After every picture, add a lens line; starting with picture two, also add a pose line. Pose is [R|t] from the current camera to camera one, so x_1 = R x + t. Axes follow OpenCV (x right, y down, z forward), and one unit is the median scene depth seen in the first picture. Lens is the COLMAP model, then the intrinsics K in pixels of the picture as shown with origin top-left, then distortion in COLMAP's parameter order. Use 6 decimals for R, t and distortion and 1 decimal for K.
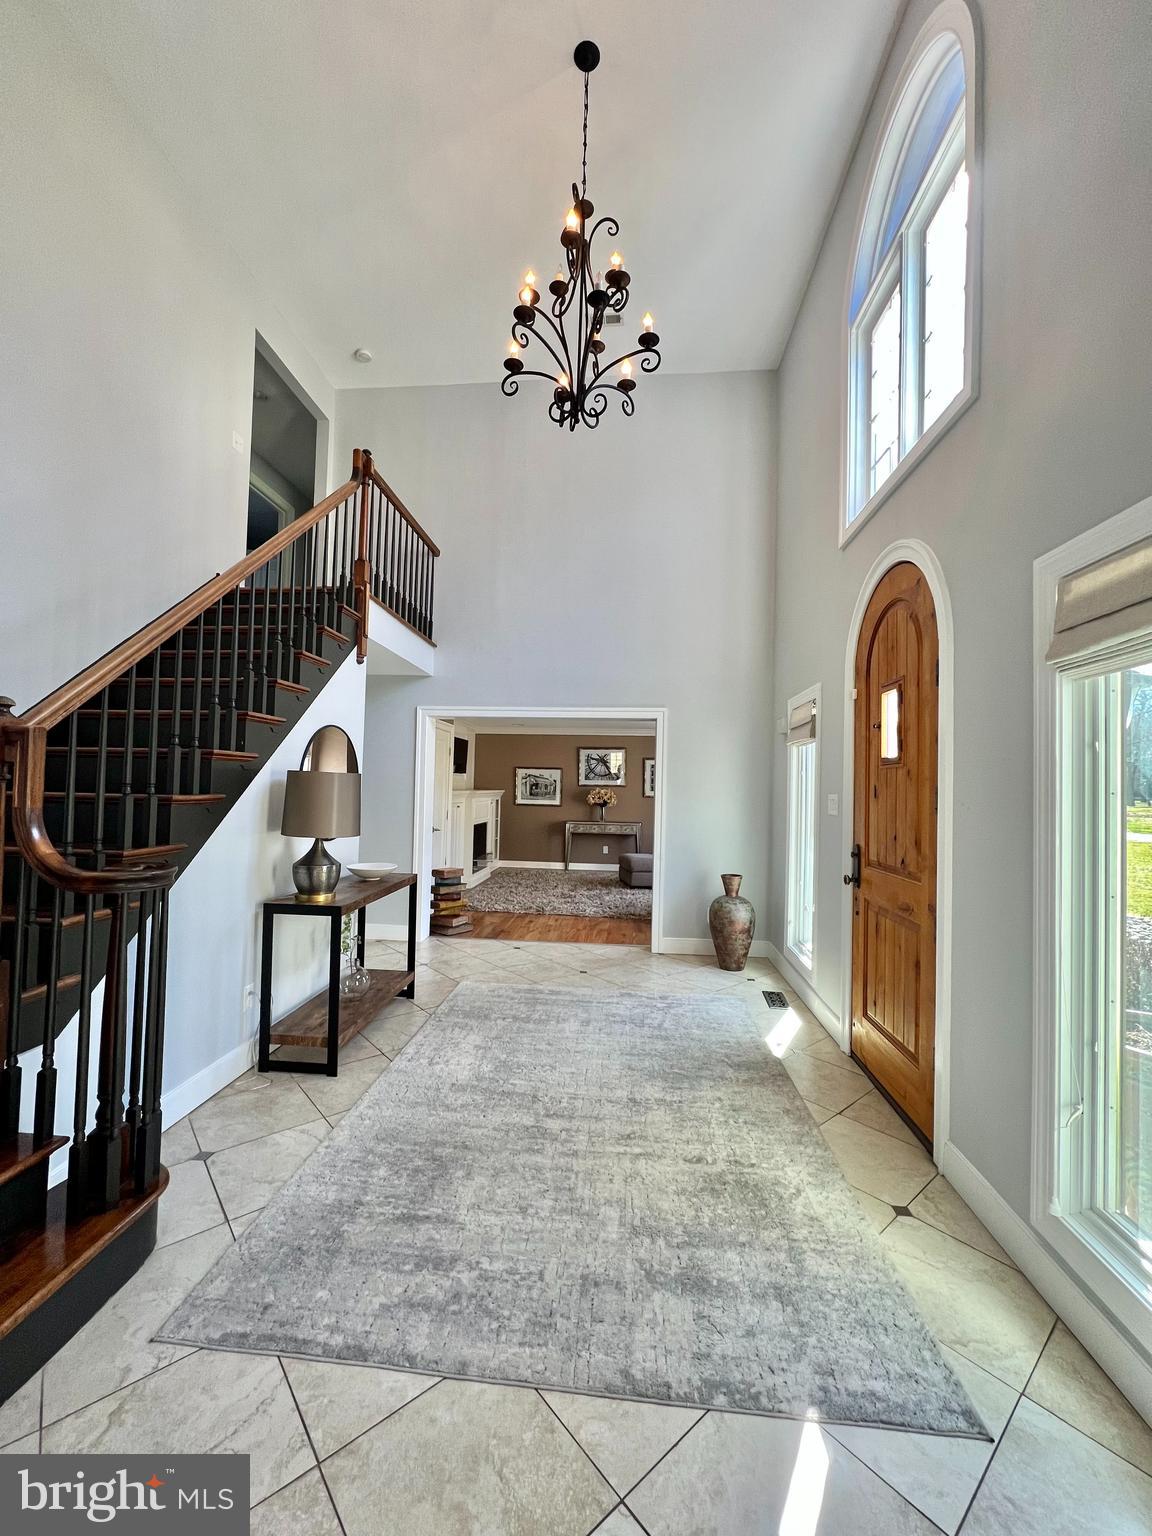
lens RADIAL K [[615.6, 0, 576.2], [0, 615.6, 768.6], [0, 0, 1]] dist [0.002286, 0.000734]
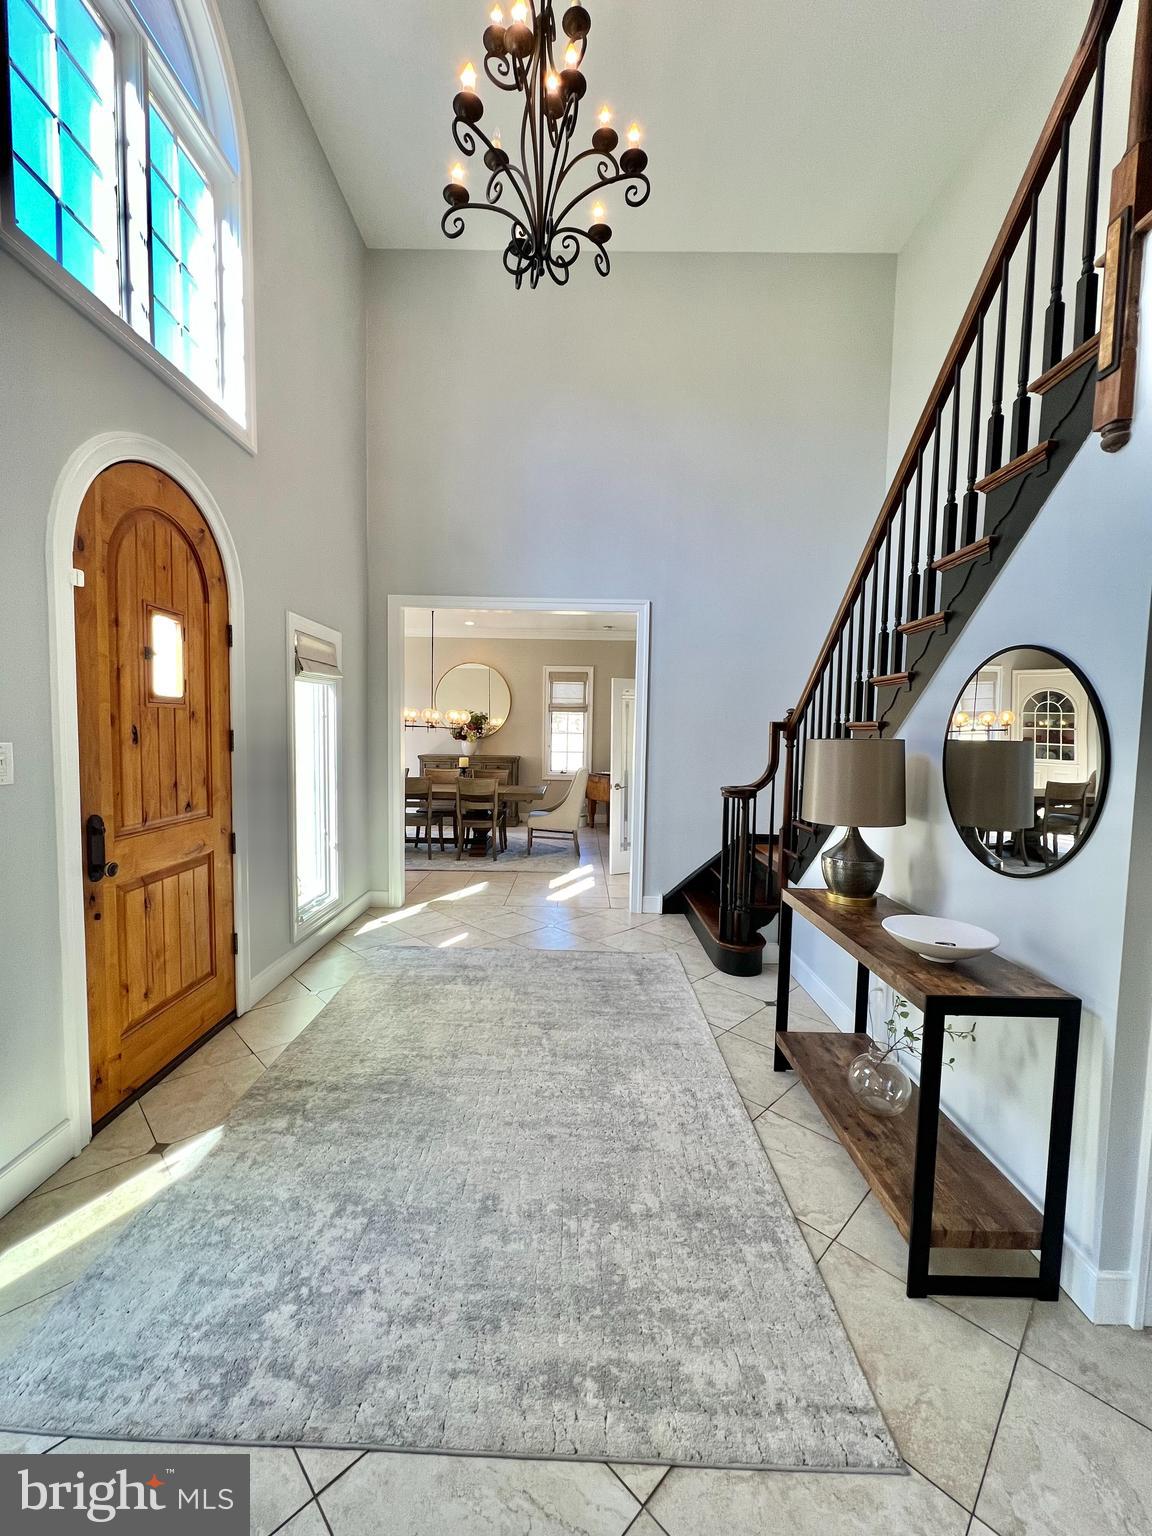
lens RADIAL K [[615.6, 0, 572.6], [0, 615.6, 771.0], [0, 0, 1]] dist [0.002286, 0.000734]
pose [[-0.996108, -0.038496, -0.079287, -0.000465], [-0.041450, 0.998494, 0.035946, 0.033260], [0.077784, 0.039093, -0.996204, 1.851518]]
